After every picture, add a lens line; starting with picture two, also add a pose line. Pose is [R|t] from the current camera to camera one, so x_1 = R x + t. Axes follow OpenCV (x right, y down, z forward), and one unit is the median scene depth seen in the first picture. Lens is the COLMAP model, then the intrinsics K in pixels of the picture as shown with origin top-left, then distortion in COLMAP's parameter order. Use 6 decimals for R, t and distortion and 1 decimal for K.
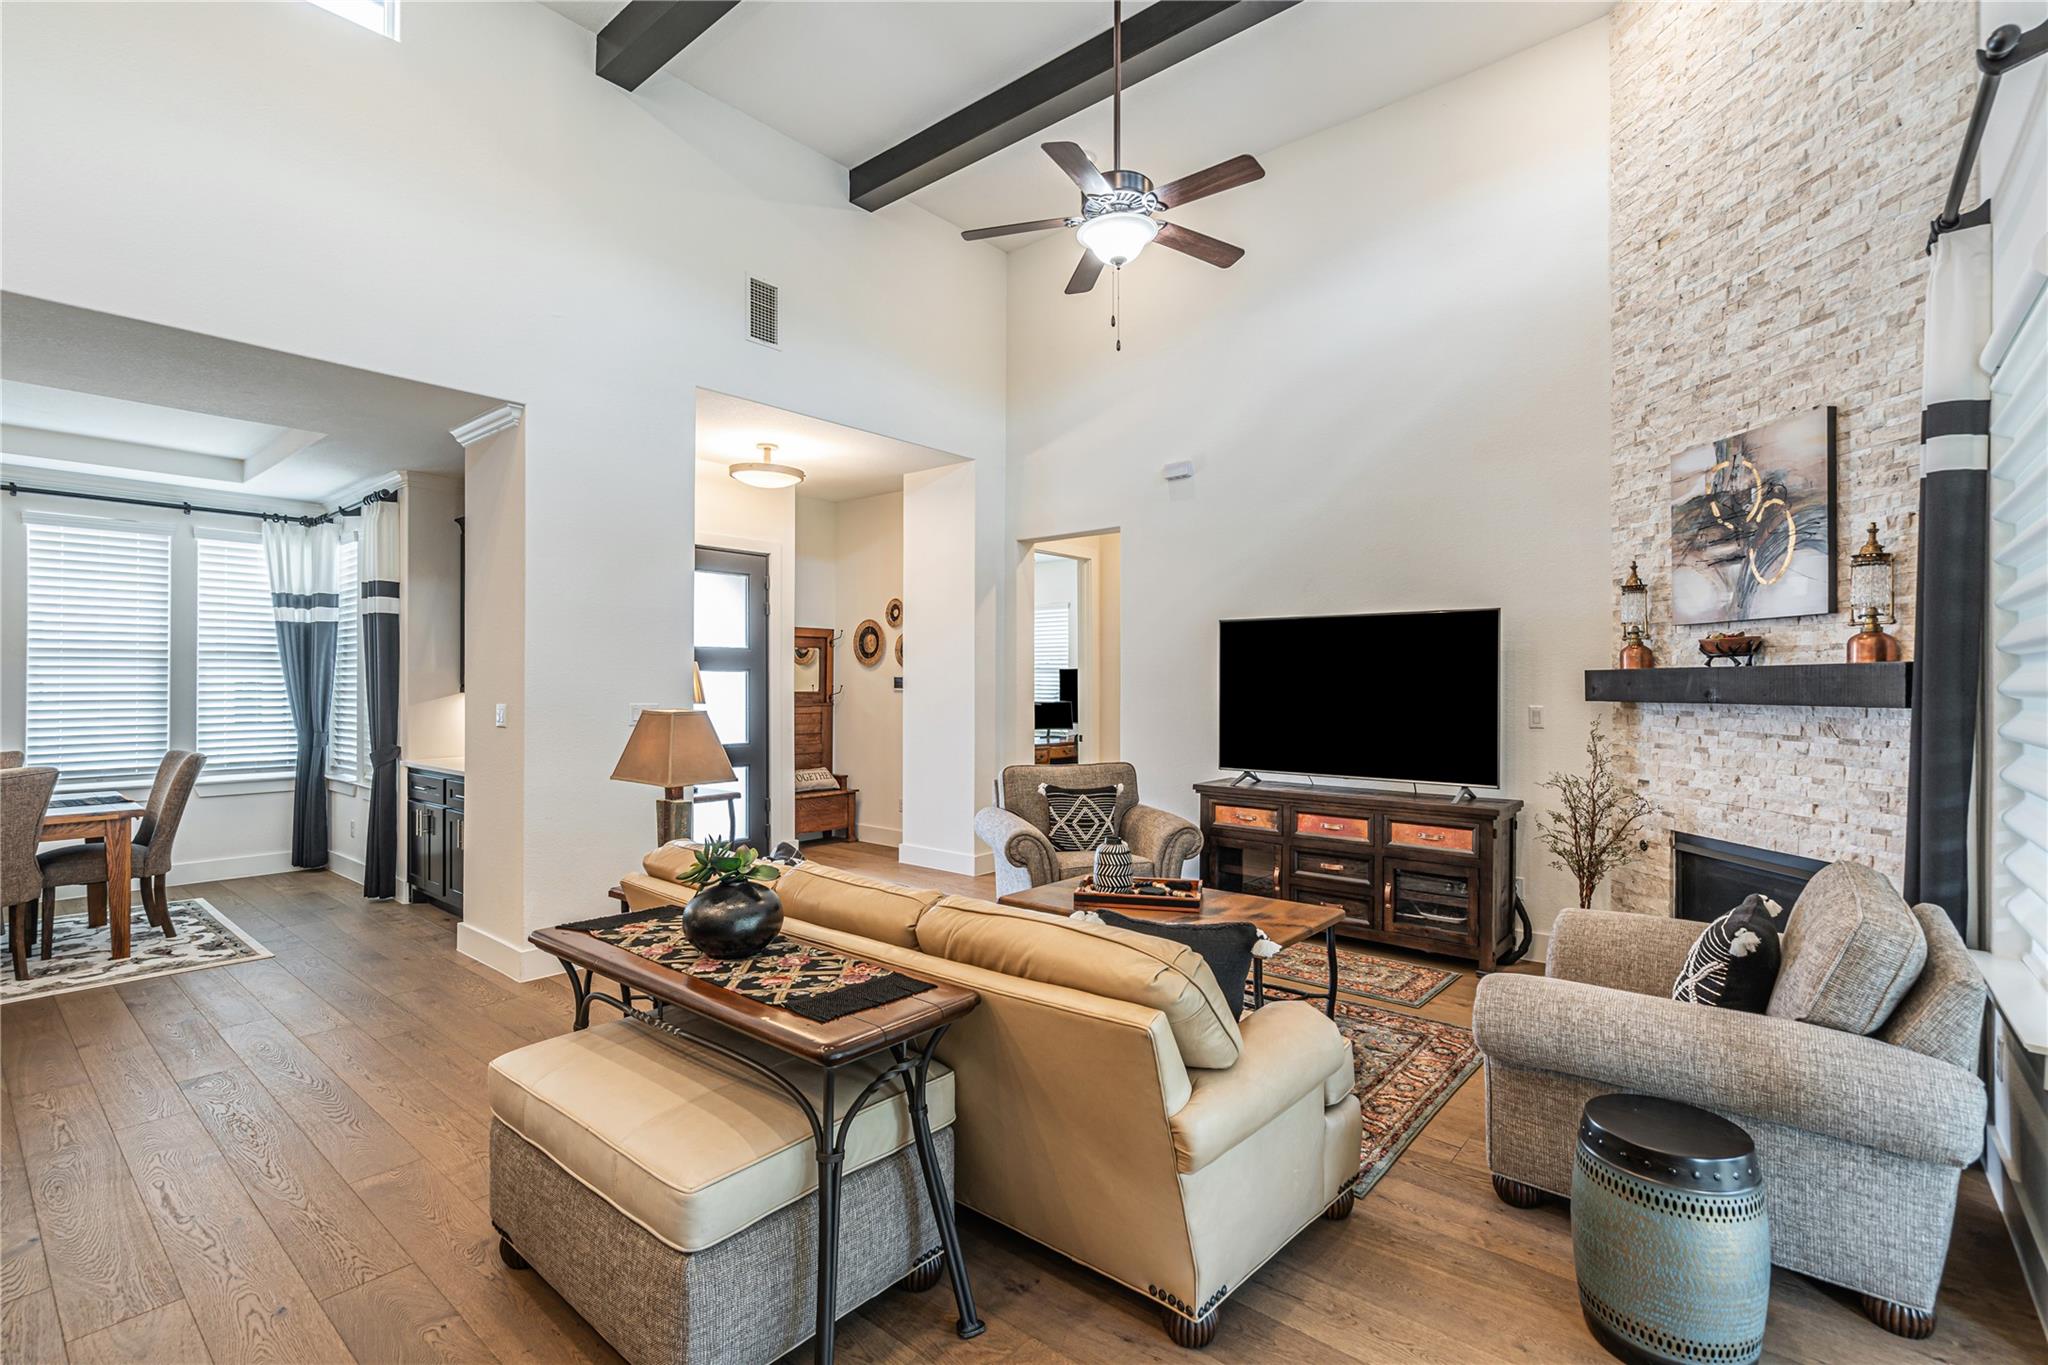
lens RADIAL K [[939.2, 0, 1016.2], [0, 939.2, 680.2], [0, 0, 1]] dist [-0.005433, 0.002324]
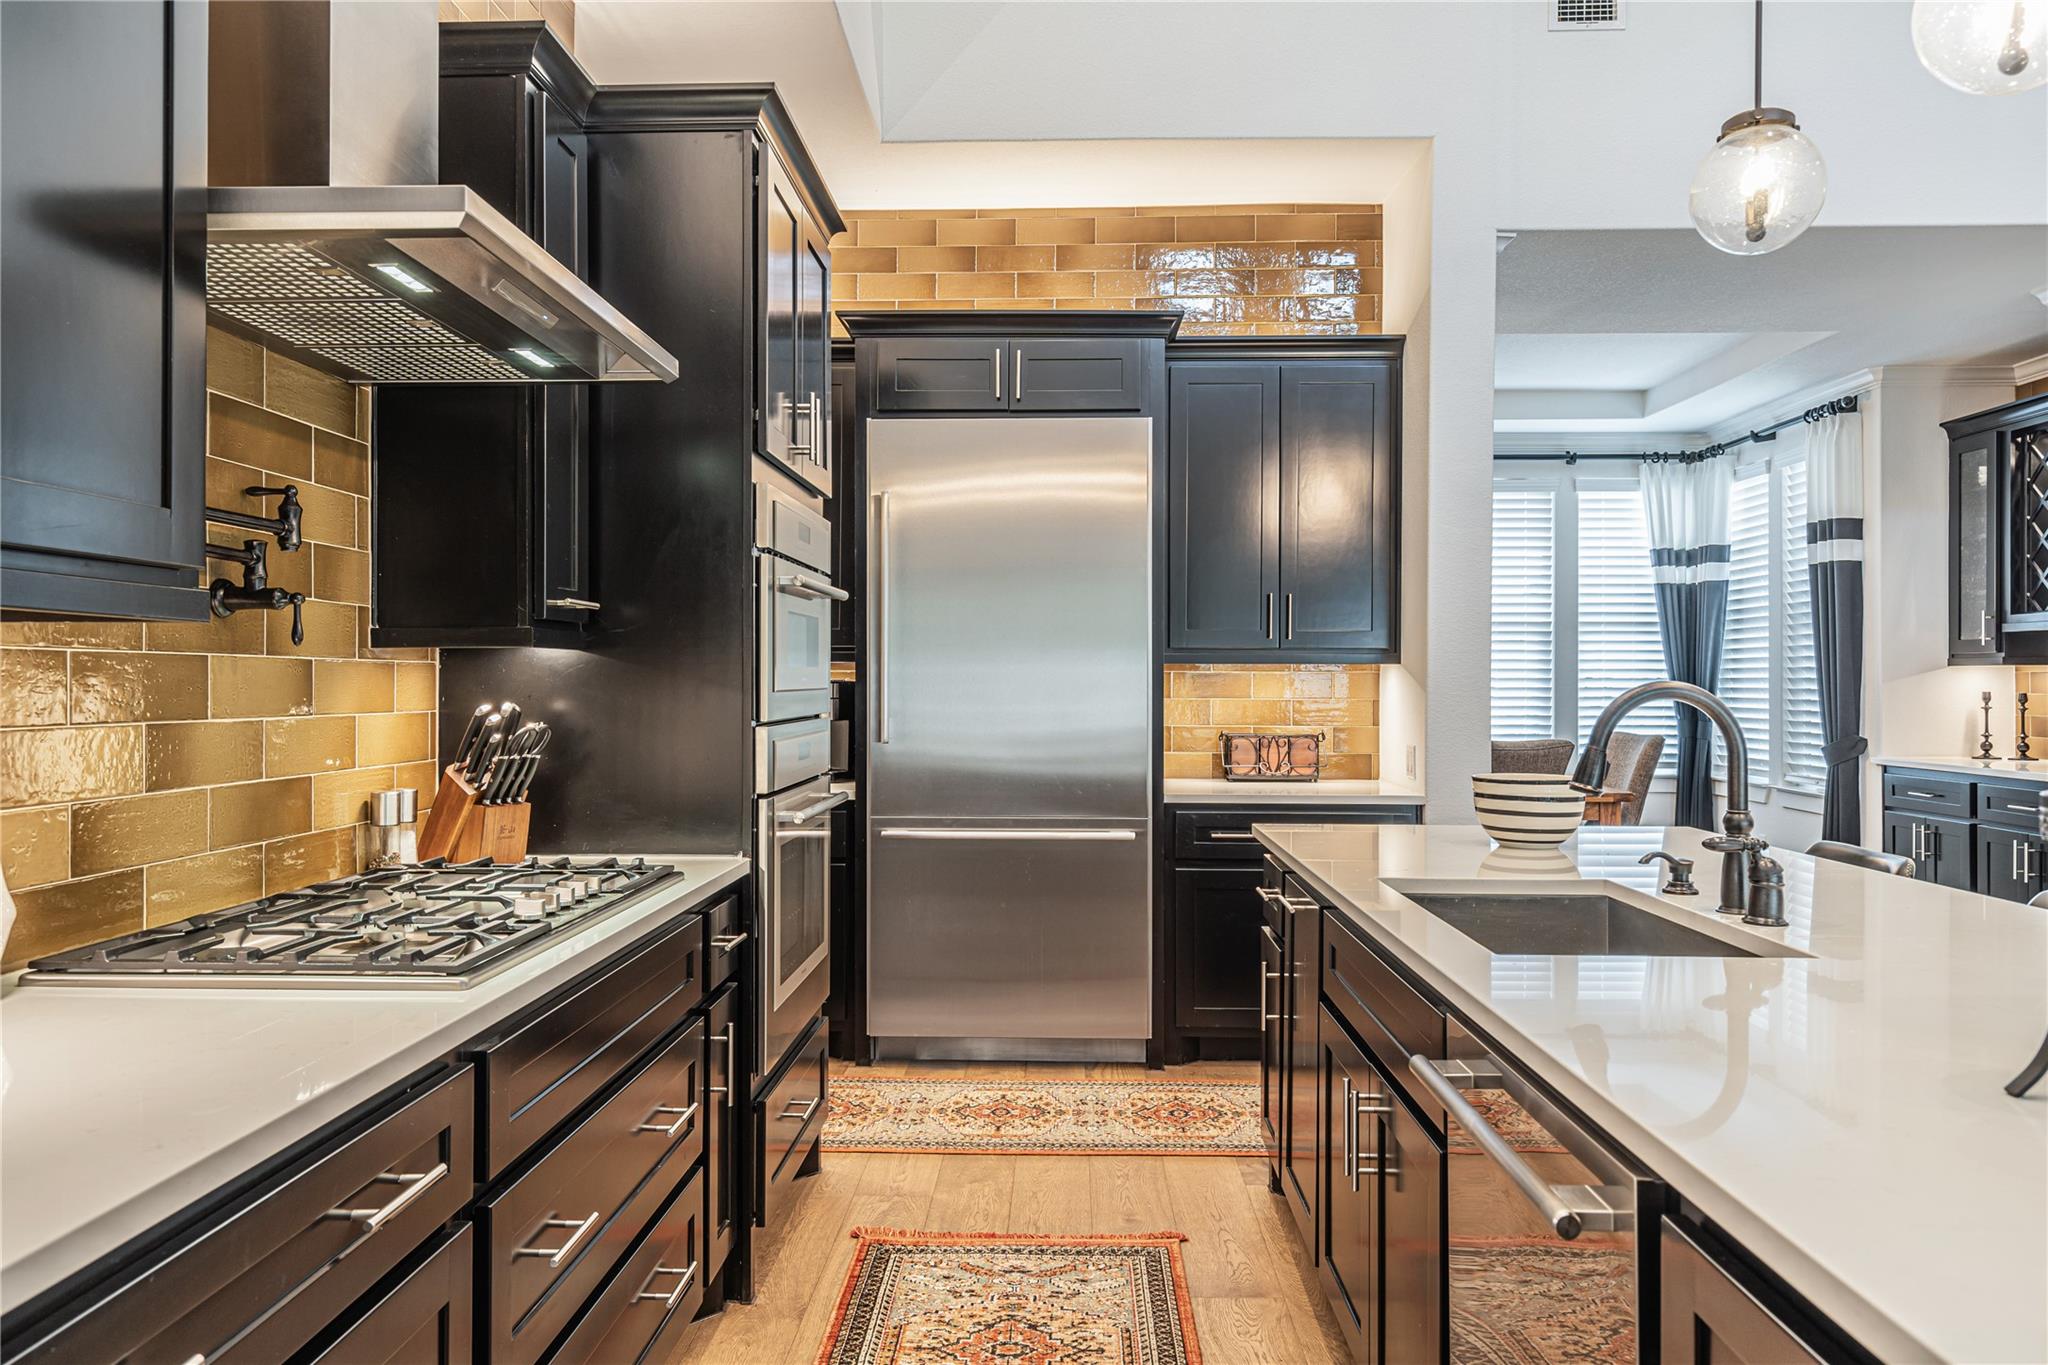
lens RADIAL K [[1395.6, 0, 1023.9], [0, 1395.6, 690.2], [0, 0, 1]] dist [-0.020505, 0.000748]
pose [[0.623183, 0.003191, -0.782069, -0.316204], [0.000633, 0.999989, 0.004585, 0.040846], [0.782076, -0.003353, 0.623175, -0.318120]]
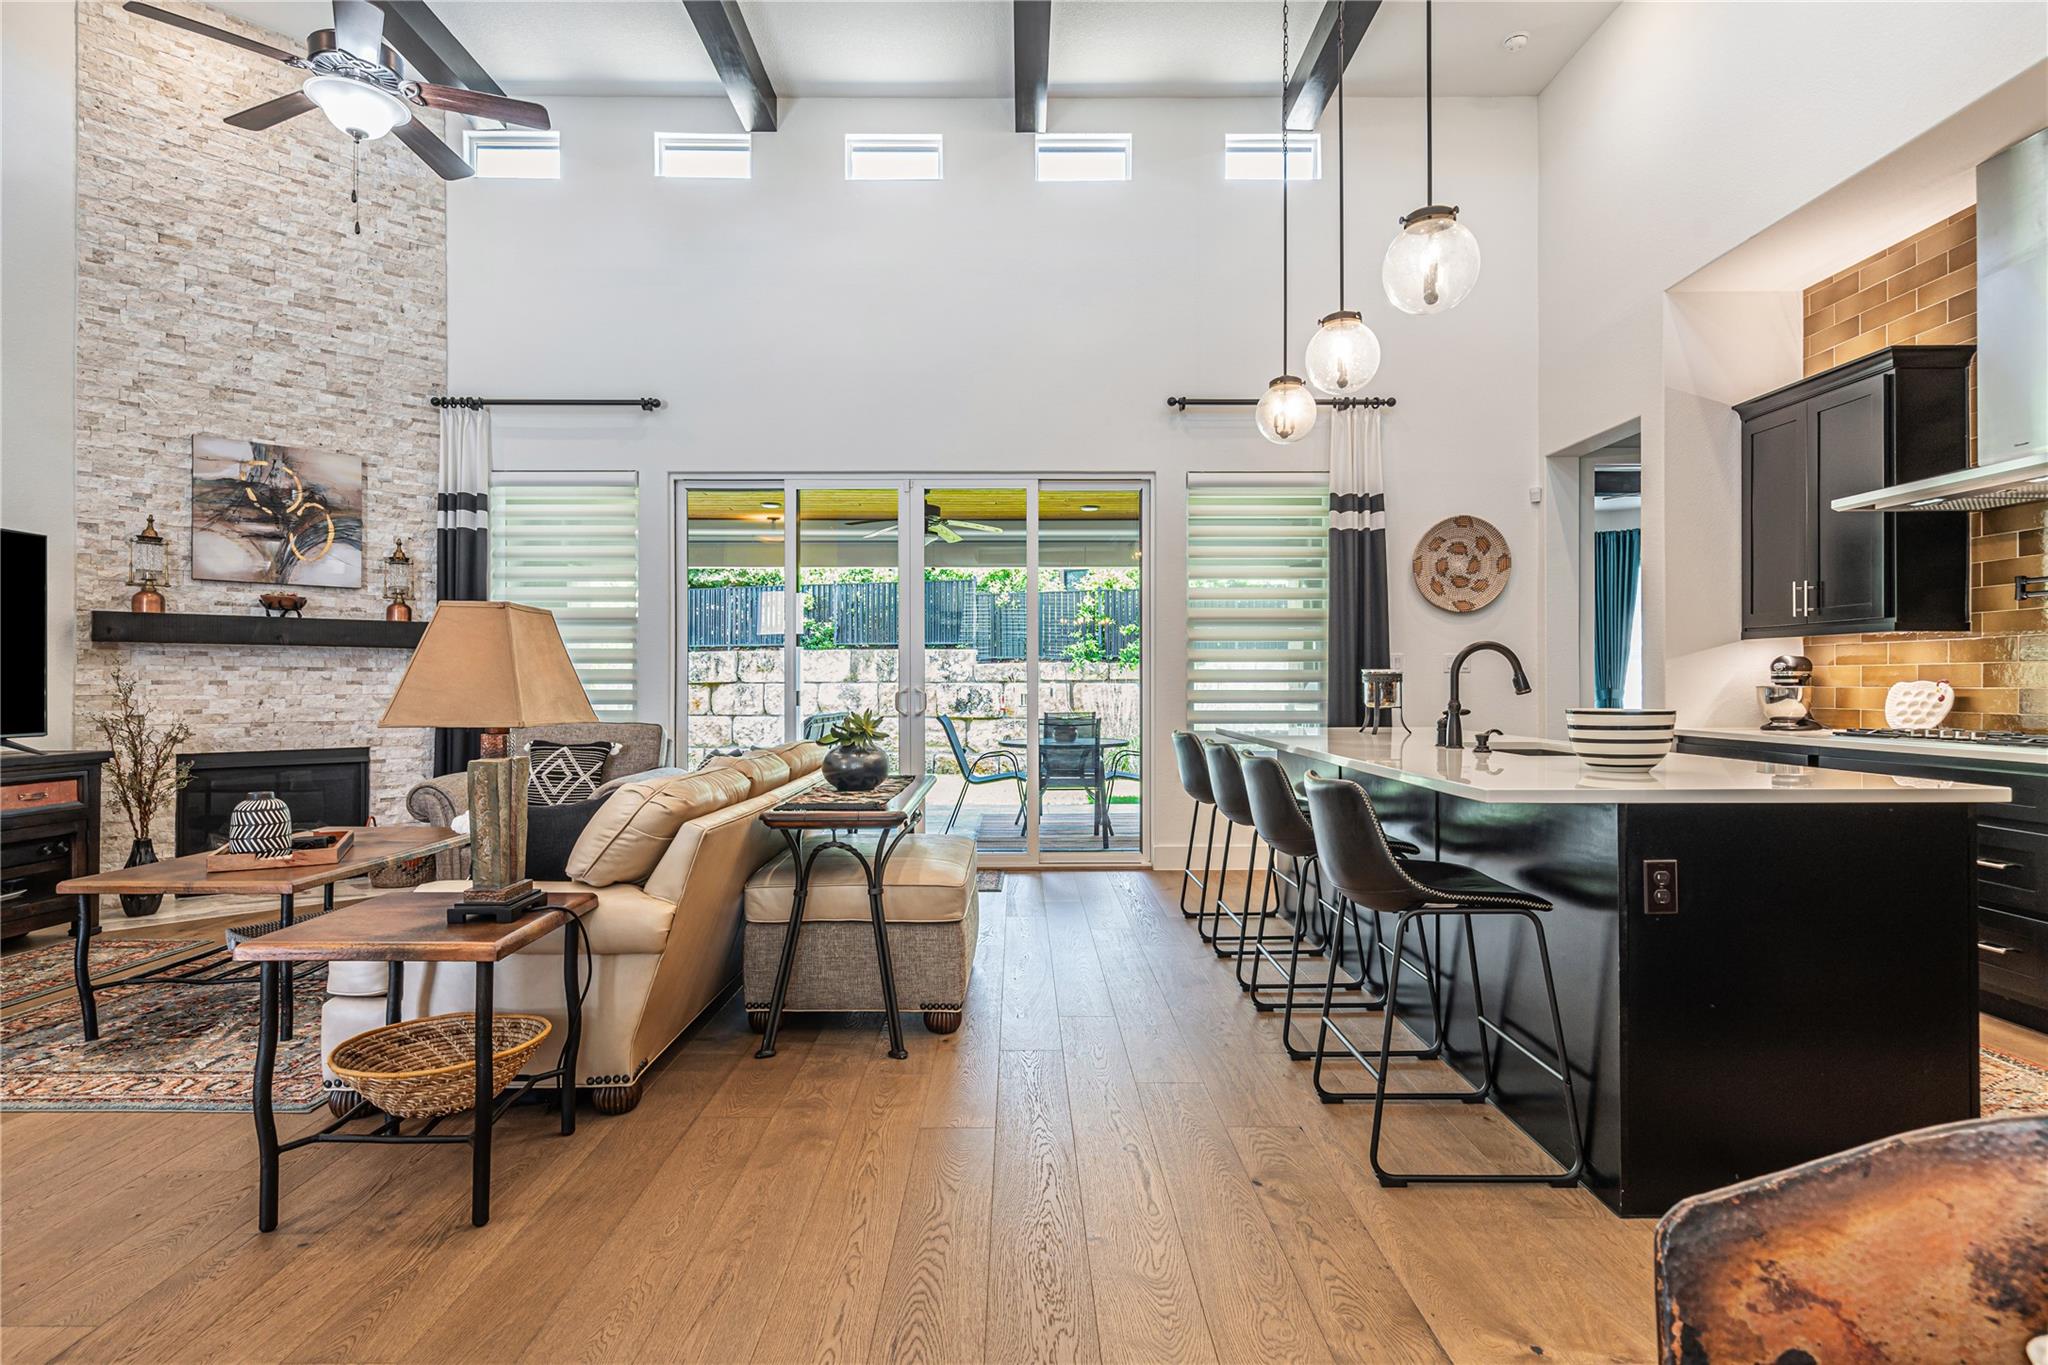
lens RADIAL K [[1020.4, 0, 1023.4], [0, 1020.4, 679.5], [0, 0, 1]] dist [0.004132, -0.000567]
pose [[-0.651581, 0.003880, 0.758569, -0.977002], [-0.000678, 0.999984, -0.005697, 0.076734], [-0.758579, -0.004226, -0.651568, 1.071808]]
